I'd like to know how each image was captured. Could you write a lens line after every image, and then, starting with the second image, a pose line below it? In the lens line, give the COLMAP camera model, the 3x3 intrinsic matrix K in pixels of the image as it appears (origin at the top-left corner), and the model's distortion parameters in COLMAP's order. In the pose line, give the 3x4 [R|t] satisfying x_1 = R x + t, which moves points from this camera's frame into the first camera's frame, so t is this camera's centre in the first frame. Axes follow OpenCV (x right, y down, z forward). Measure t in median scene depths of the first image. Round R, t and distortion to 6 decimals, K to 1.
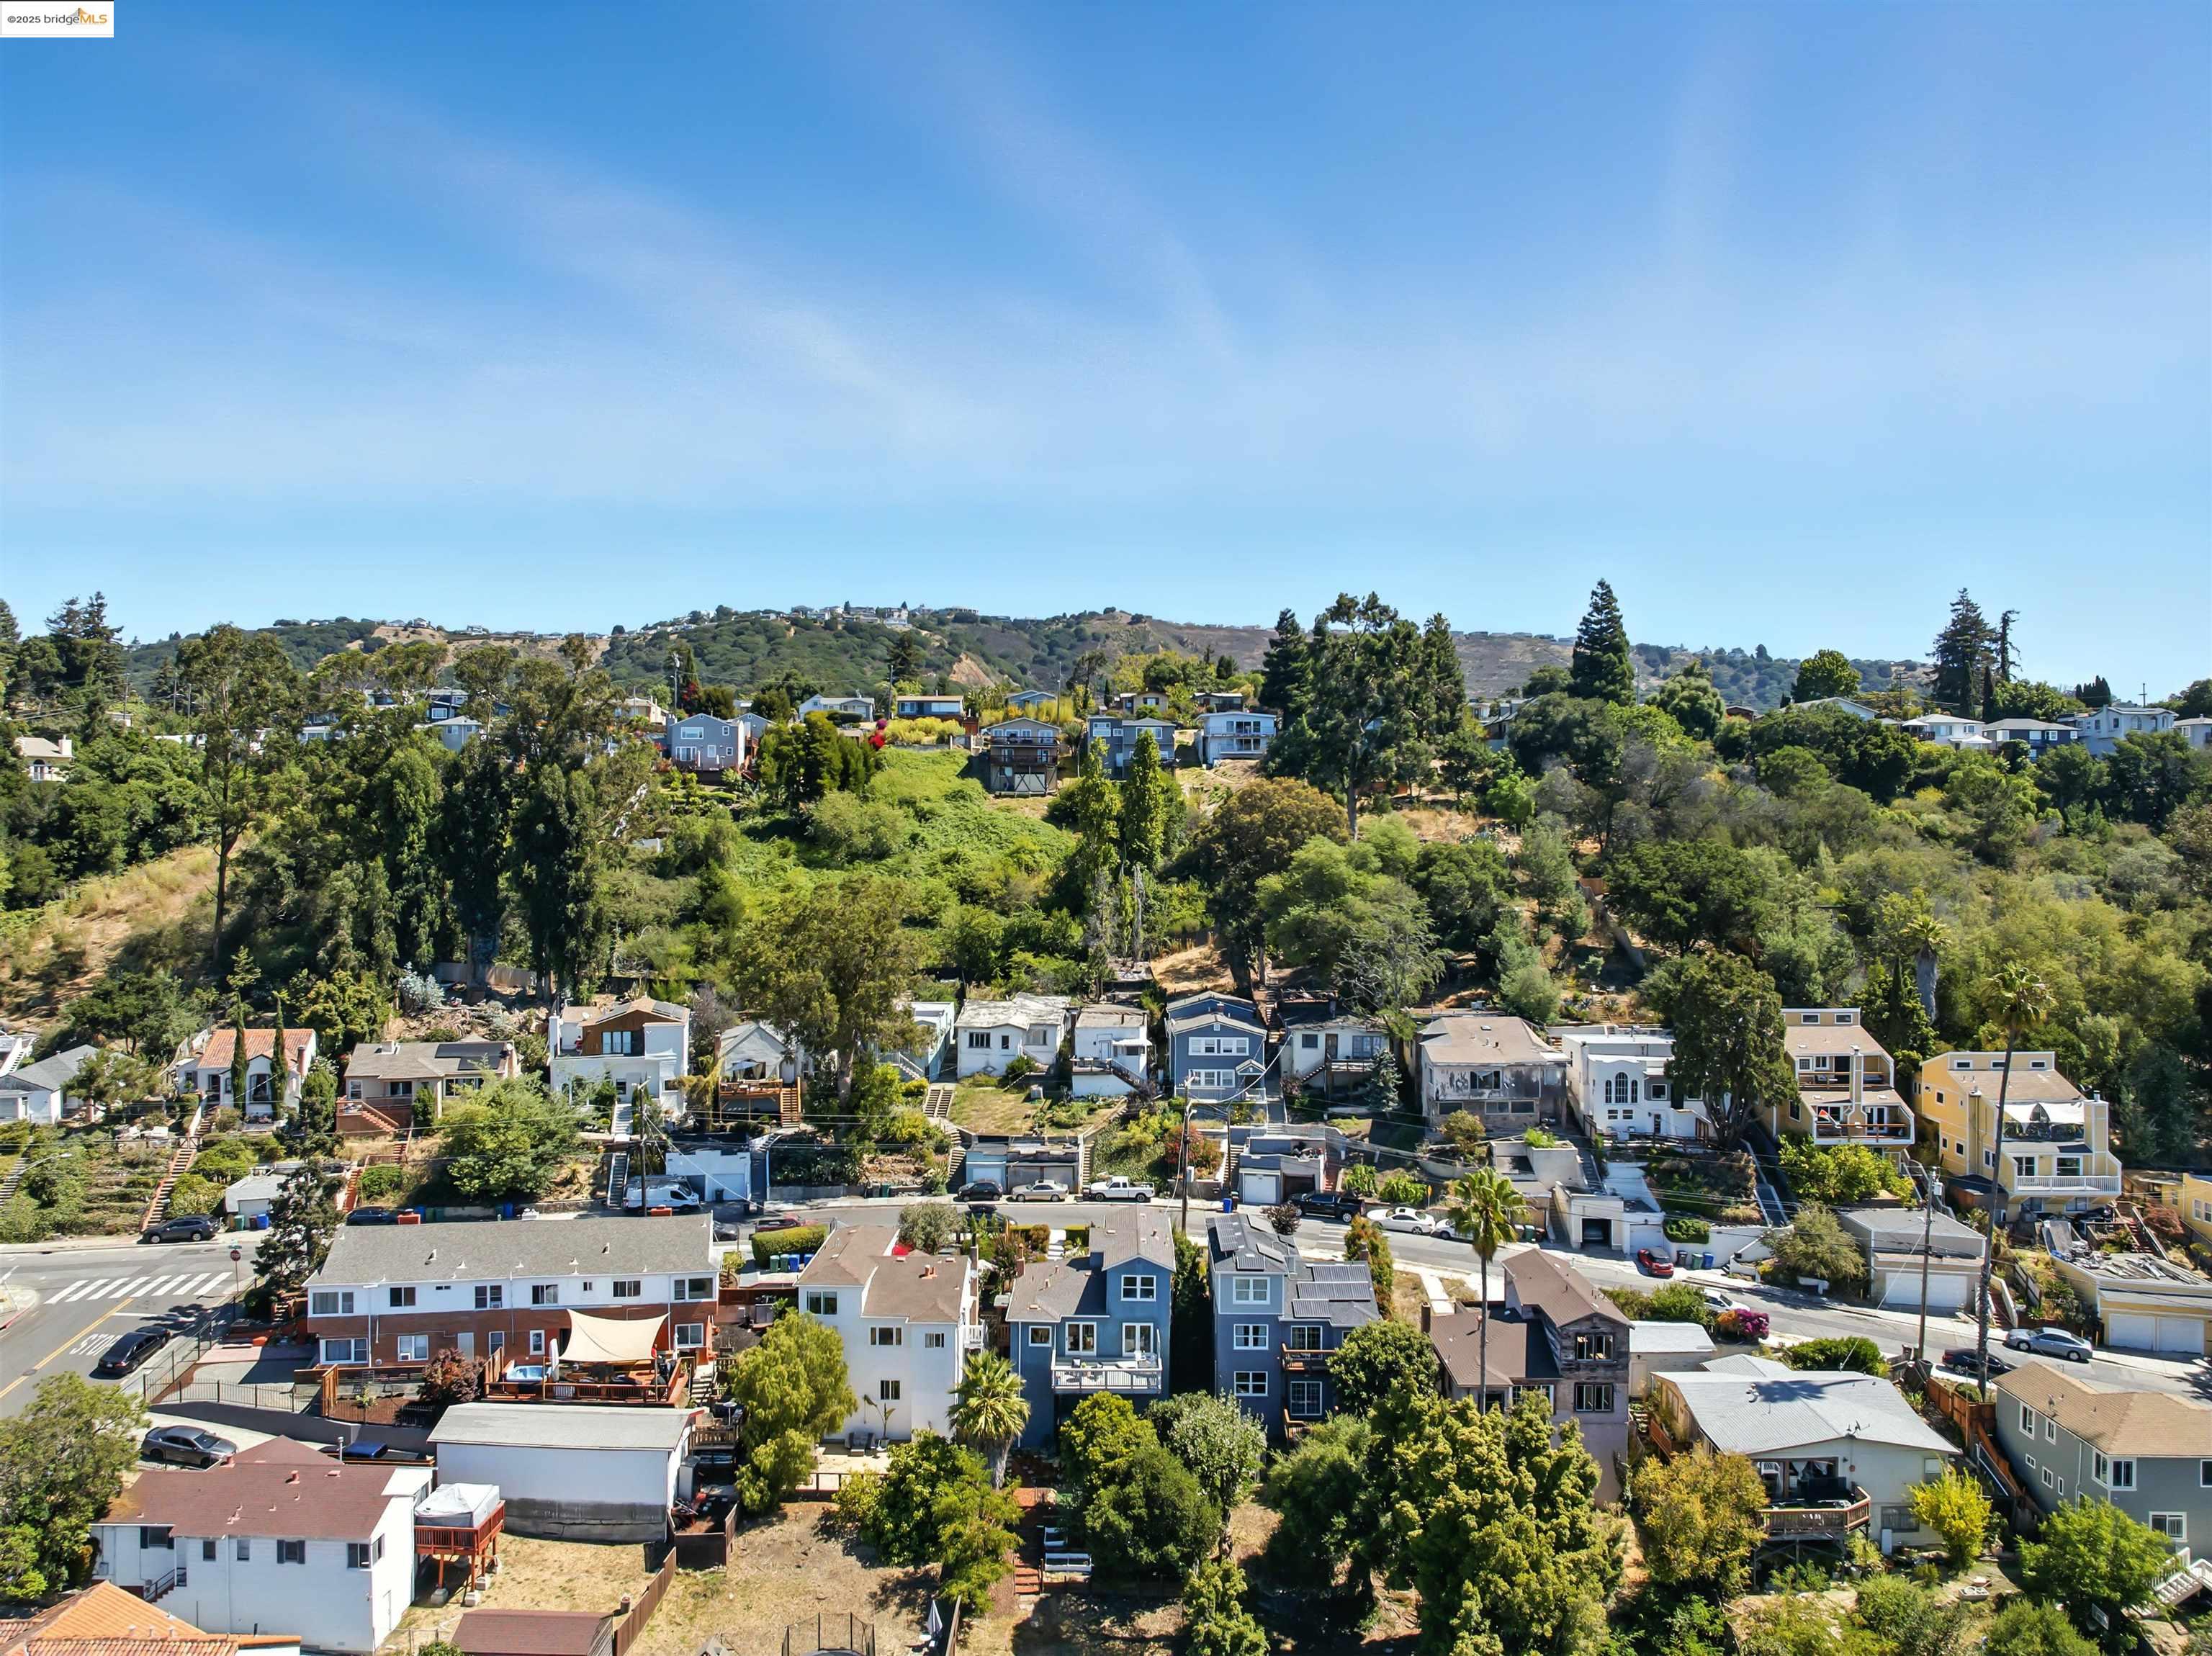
lens RADIAL K [[1585.1, 0, 1112.3], [0, 1585.1, 826.0], [0, 0, 1]] dist [-0.036156, -0.004081]
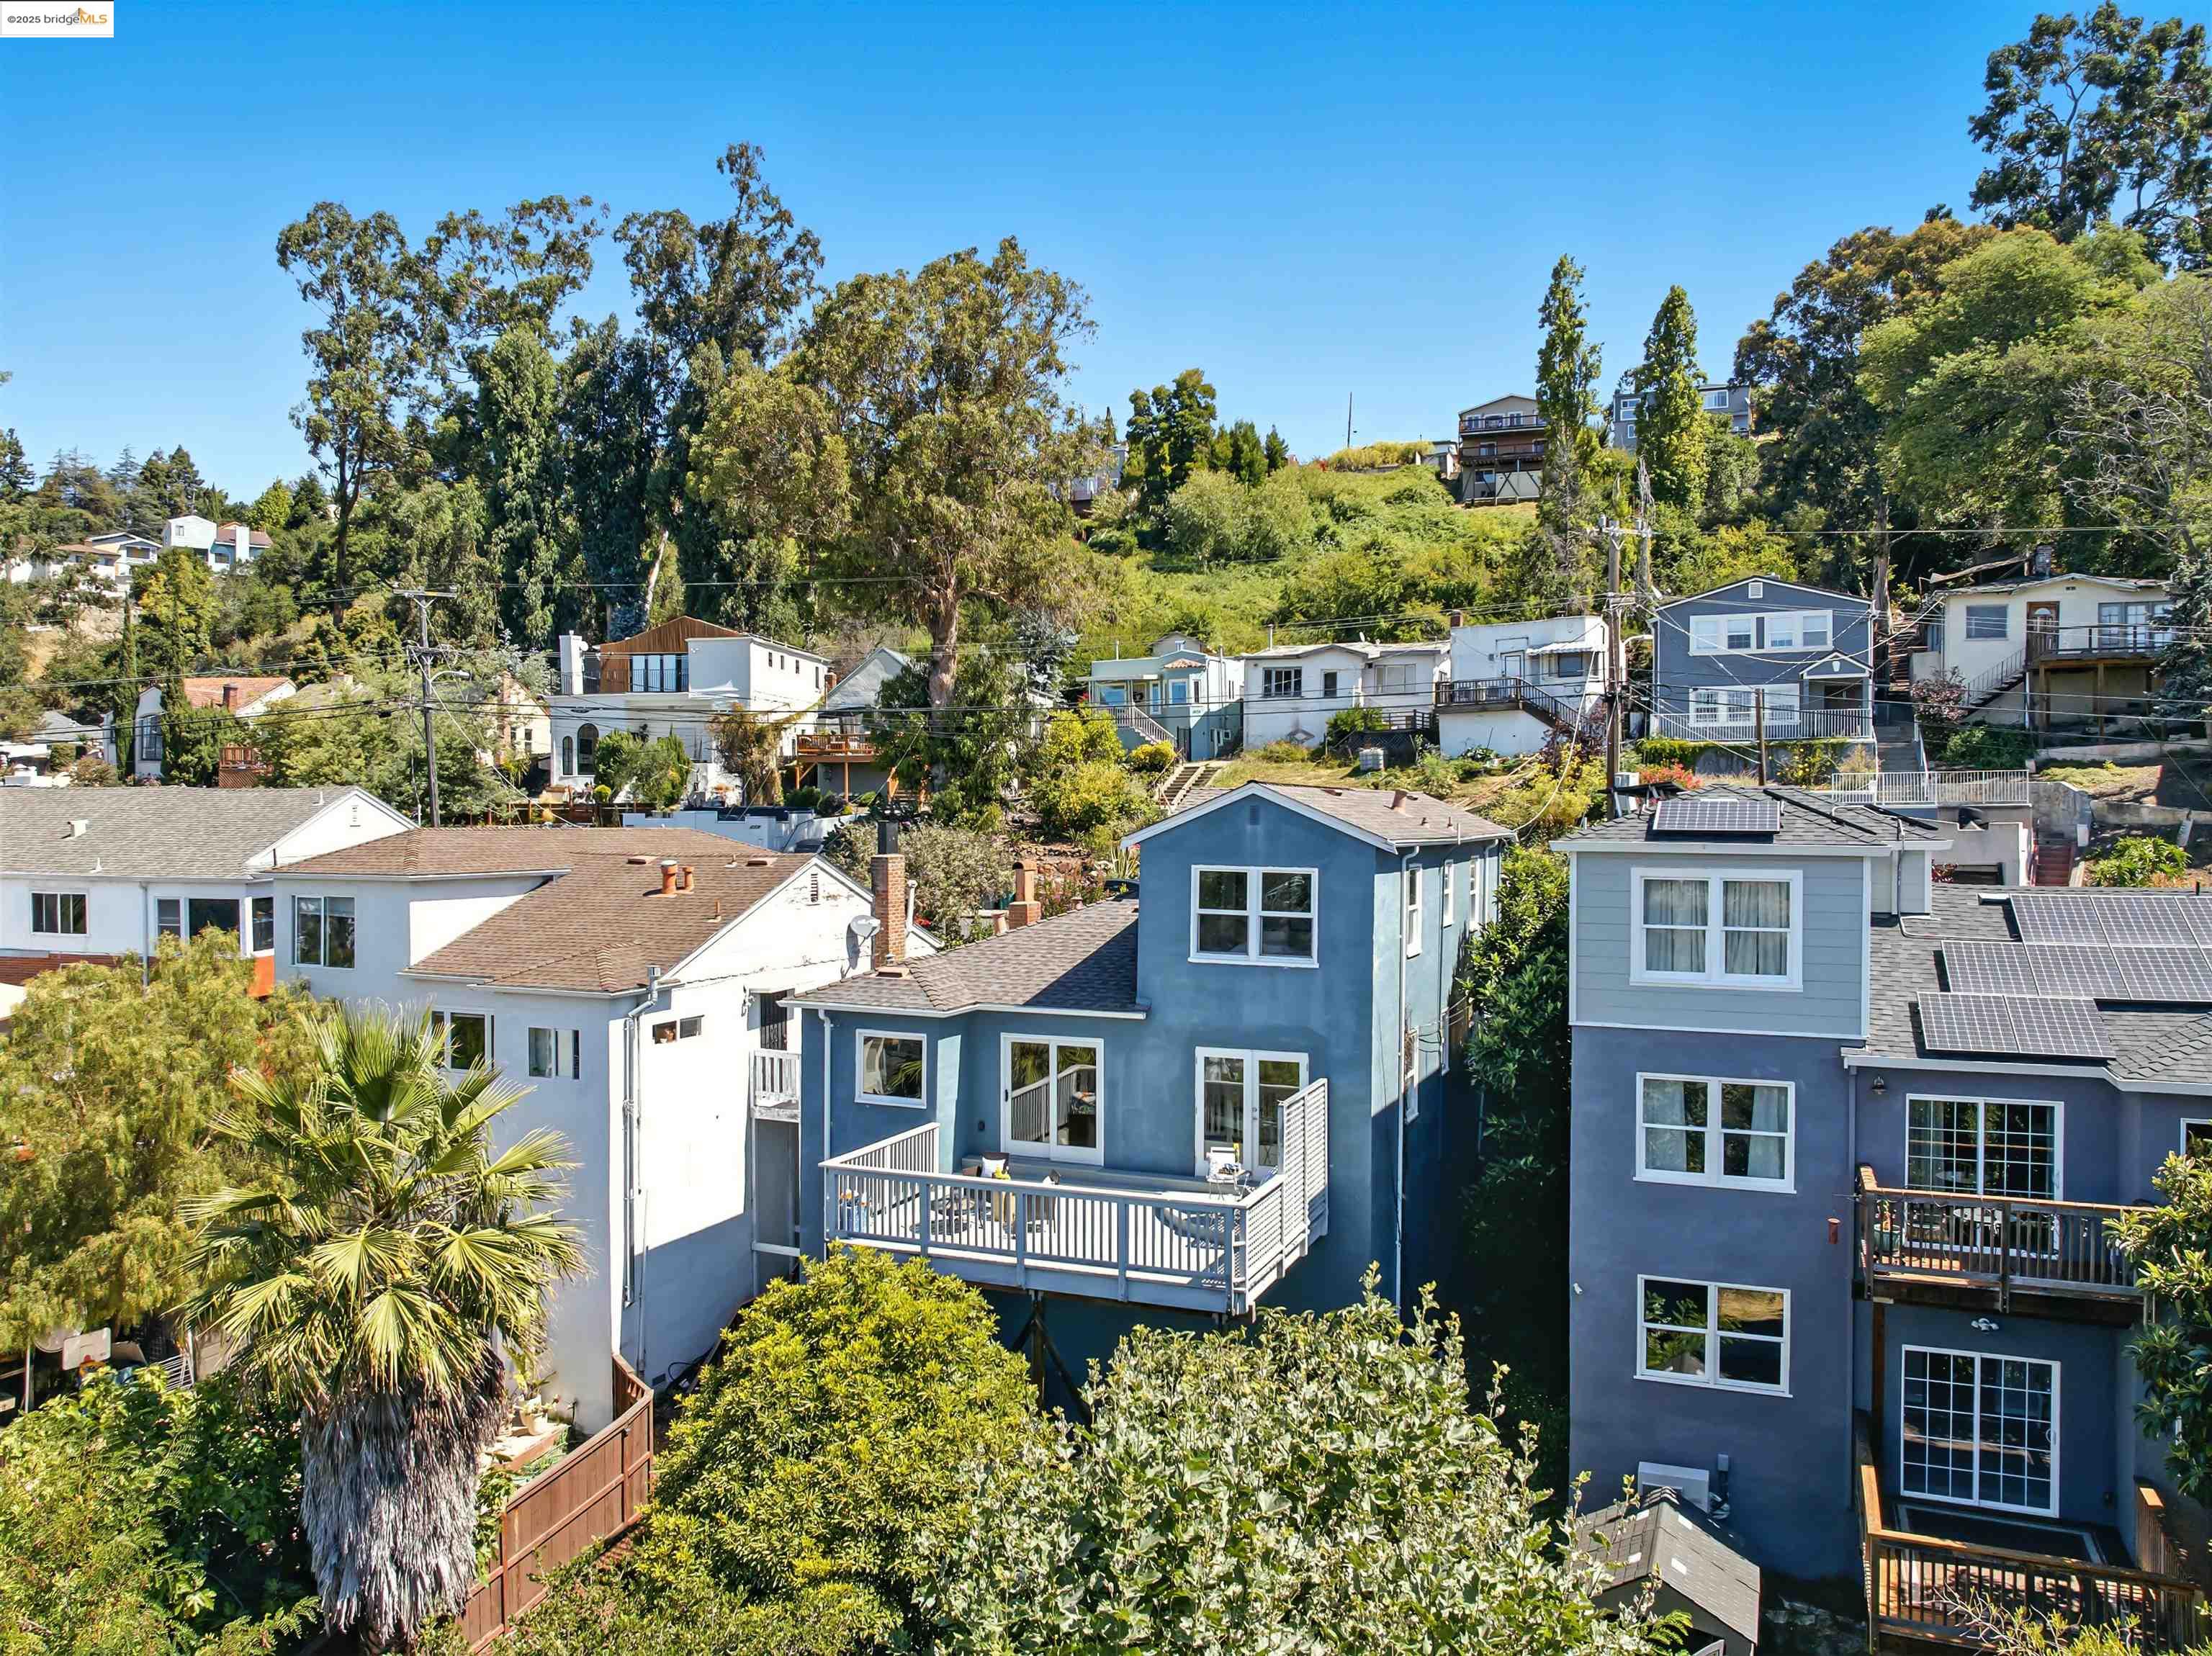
lens RADIAL K [[1585.1, 0, 1103.6], [0, 1585.1, 828.3], [0, 0, 1]] dist [-0.036156, -0.004081]
pose [[0.926441, 0.002449, -0.376432, 0.062117], [0.000623, 0.999967, 0.008039, 0.188044], [0.376440, -0.007682, 0.926409, 0.511305]]
